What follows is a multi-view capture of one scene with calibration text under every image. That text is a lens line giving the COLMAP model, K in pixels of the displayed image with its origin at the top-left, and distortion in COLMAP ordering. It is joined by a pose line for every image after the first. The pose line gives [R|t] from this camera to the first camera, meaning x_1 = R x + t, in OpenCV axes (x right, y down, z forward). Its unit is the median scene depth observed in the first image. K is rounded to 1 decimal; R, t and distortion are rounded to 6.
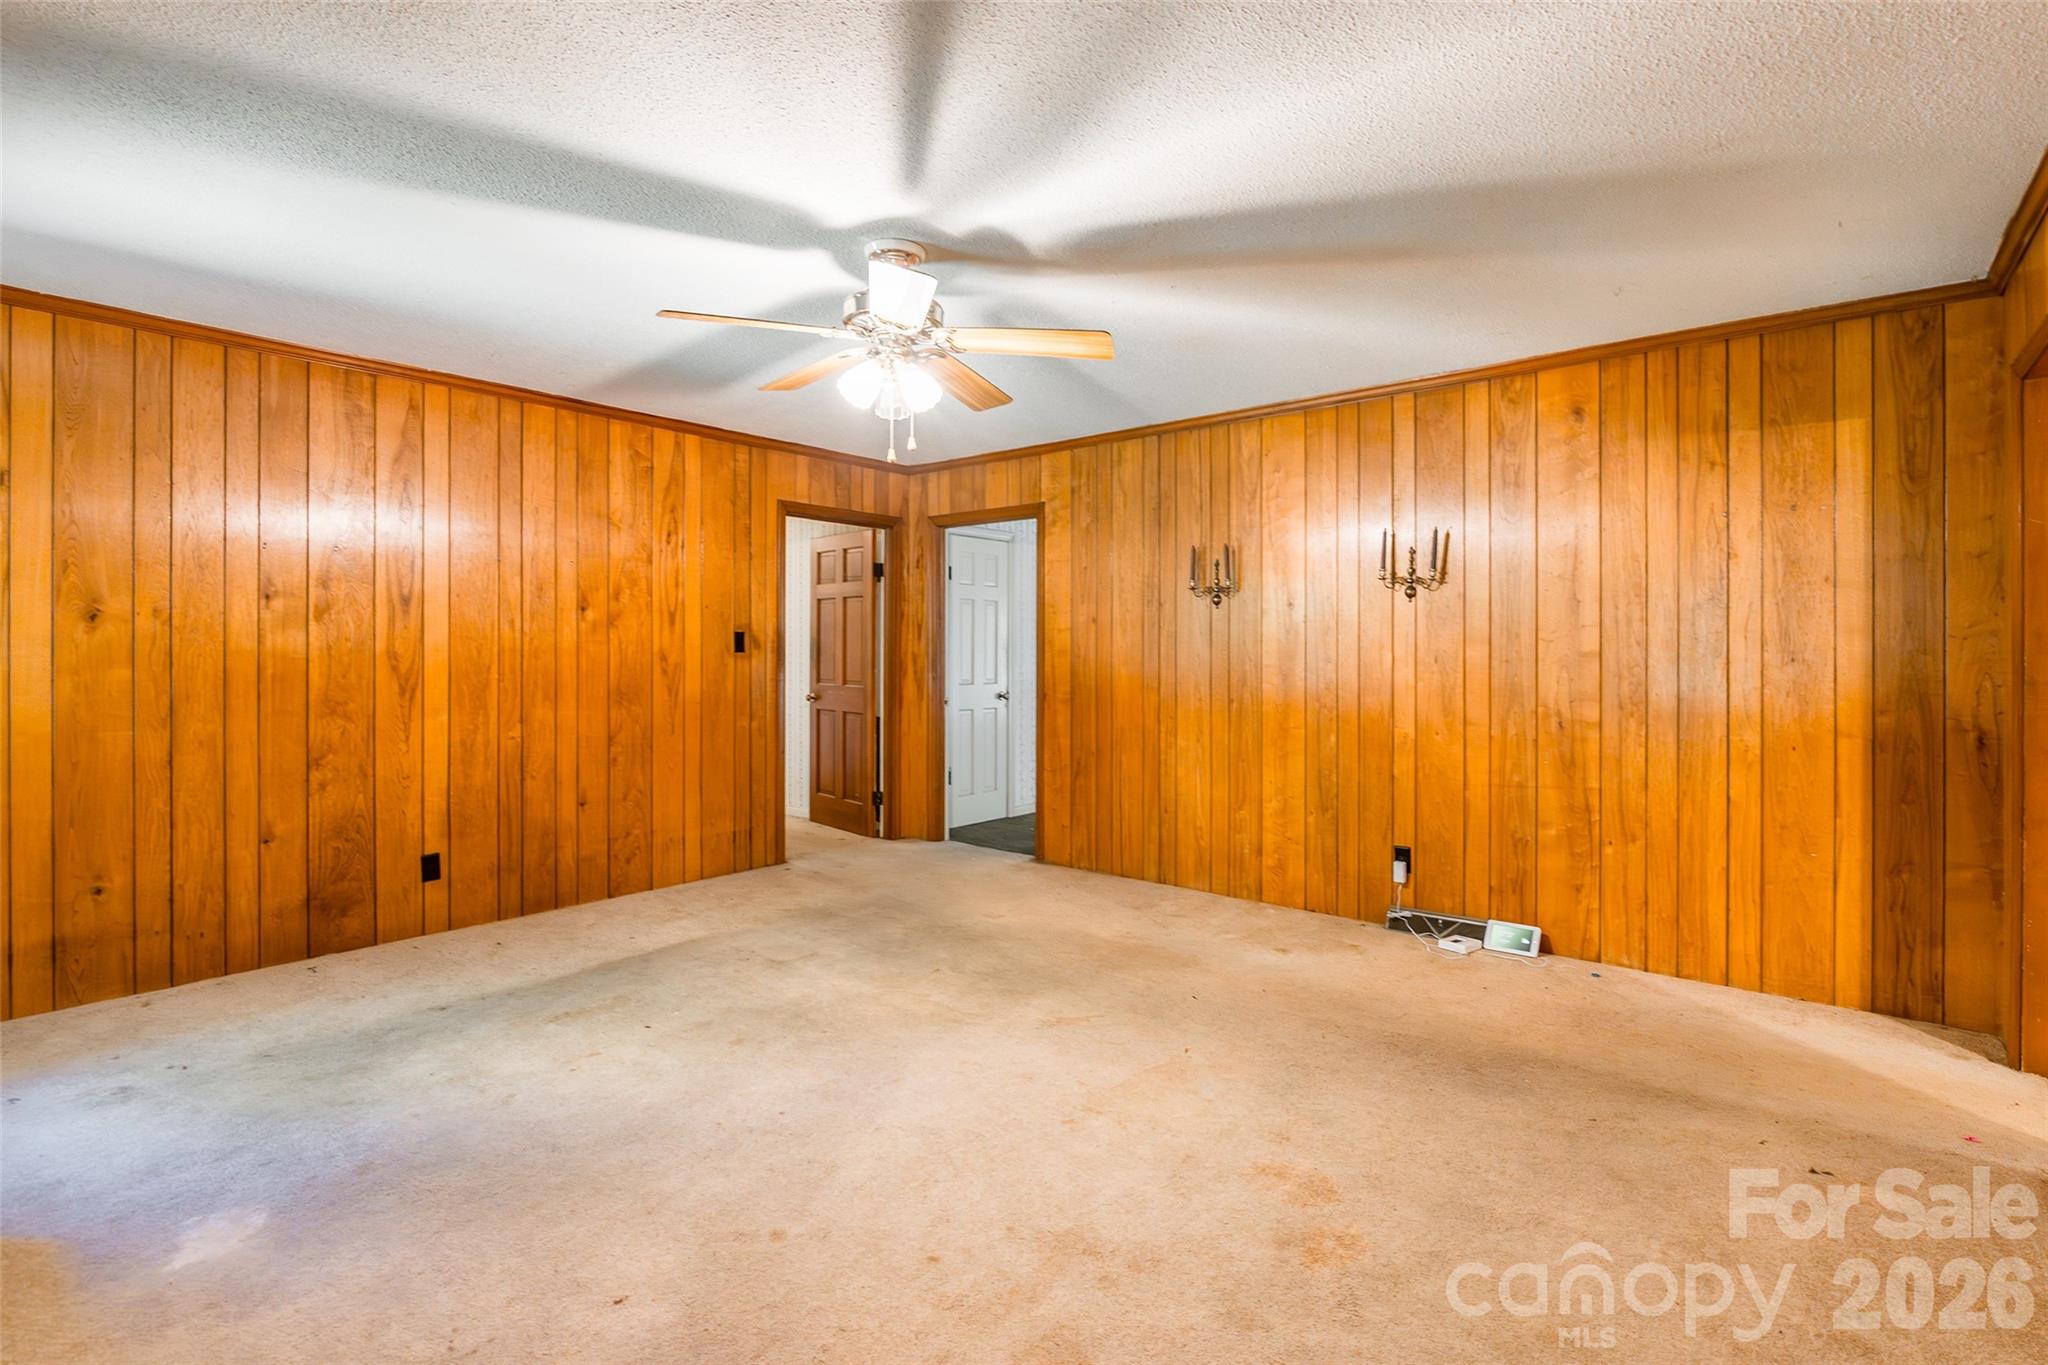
lens RADIAL K [[937.7, 0, 1030.7], [0, 937.7, 645.4], [0, 0, 1]] dist [-0.013263, 0.001145]
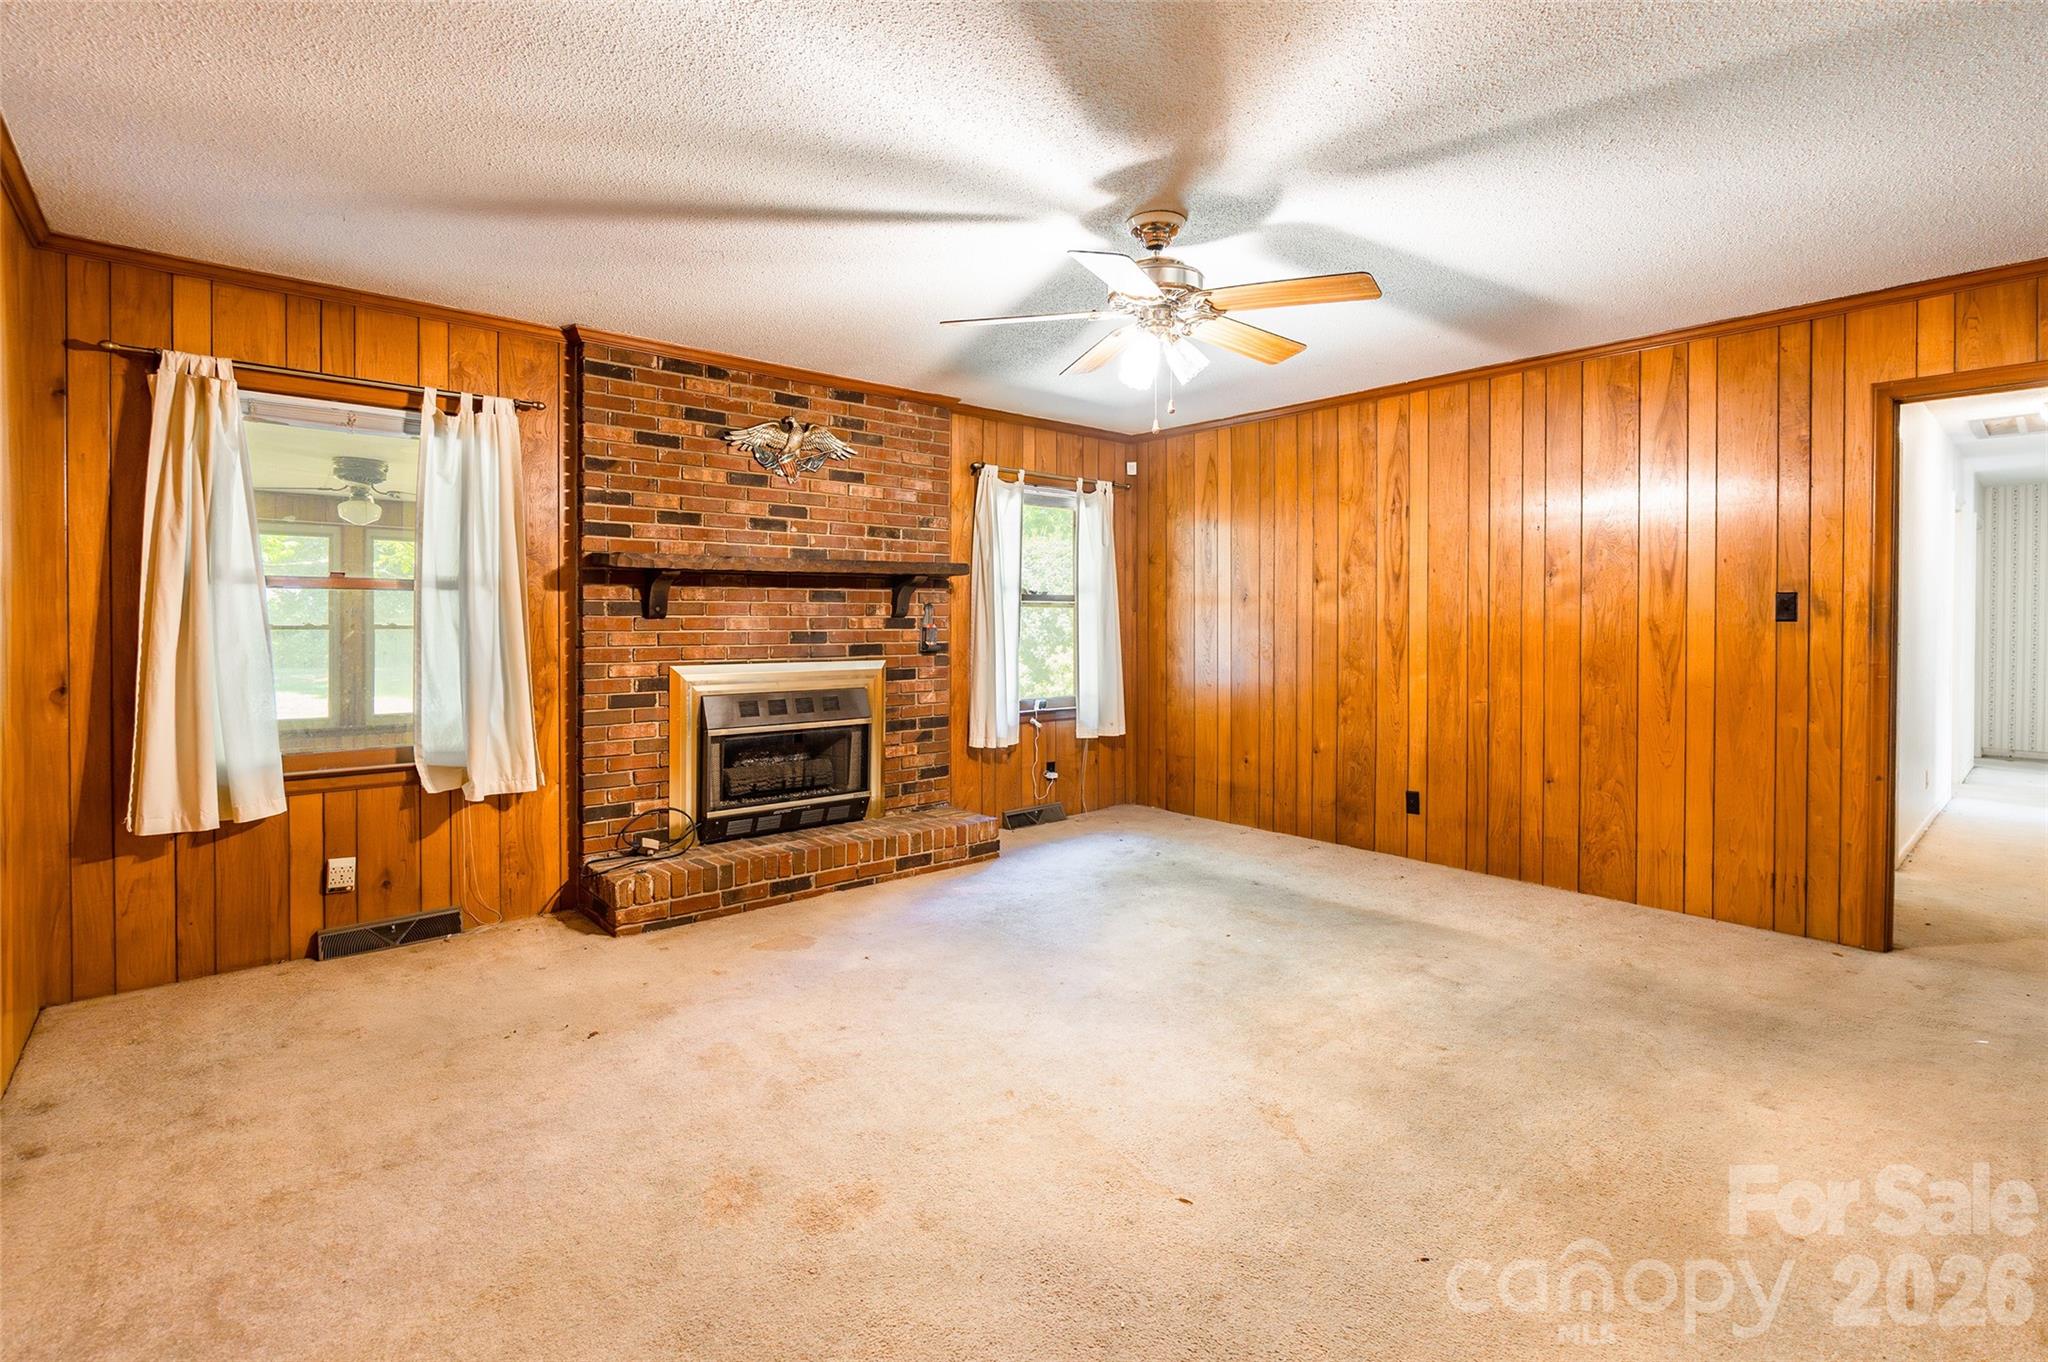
lens RADIAL K [[937.7, 0, 1015.3], [0, 937.7, 625.8], [0, 0, 1]] dist [-0.013263, 0.001145]
pose [[-0.158346, 0.007423, -0.987356, 0.598110], [0.004317, 0.999967, 0.006825, 0.004223], [0.987374, -0.003182, -0.158373, 0.686049]]
